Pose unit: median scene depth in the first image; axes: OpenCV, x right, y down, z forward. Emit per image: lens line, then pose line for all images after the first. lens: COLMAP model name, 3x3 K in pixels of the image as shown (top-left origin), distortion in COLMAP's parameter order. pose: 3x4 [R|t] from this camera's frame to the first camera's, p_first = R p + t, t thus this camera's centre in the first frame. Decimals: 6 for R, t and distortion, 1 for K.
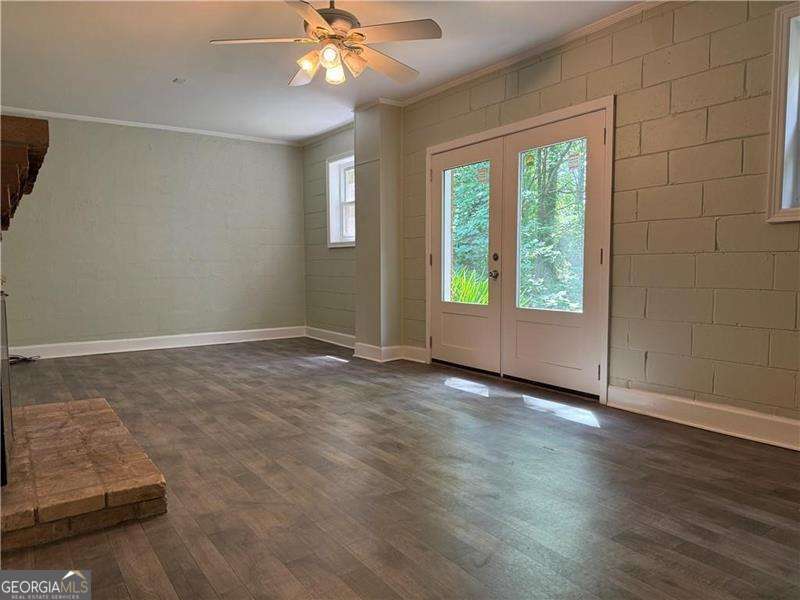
lens RADIAL K [[566.2, 0, 399.5], [0, 566.2, 307.4], [0, 0, 1]] dist [0.087789, -0.123668]
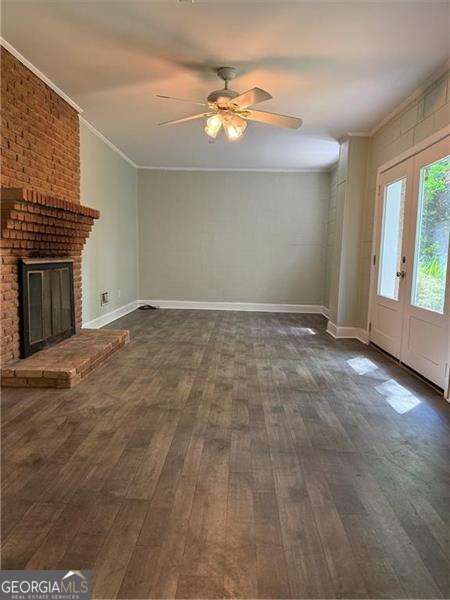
lens RADIAL K [[424.7, 0, 225.0], [0, 424.7, 300.0], [0, 0, 1]] dist [0.087789, -0.123668]
pose [[0.799728, 0.093263, -0.593074, 0.523926], [-0.078935, 0.995619, 0.050124, -0.028876], [0.595150, 0.006729, 0.803586, 0.098749]]
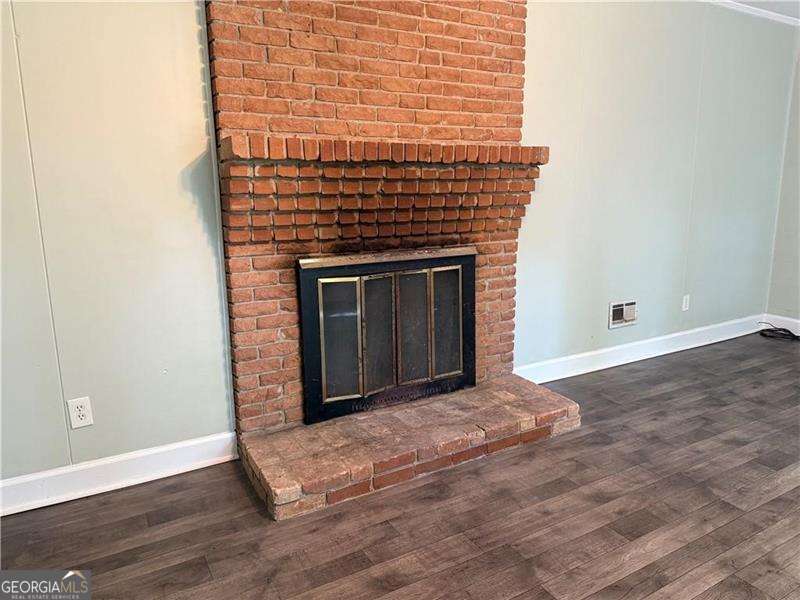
lens RADIAL K [[566.2, 0, 399.5], [0, 566.2, 307.4], [0, 0, 1]] dist [0.087789, -0.123668]
pose [[-0.067687, 0.226764, -0.971595, 0.289219], [-0.079888, 0.969470, 0.231833, -0.156021], [0.994503, 0.093311, -0.047505, 0.776746]]
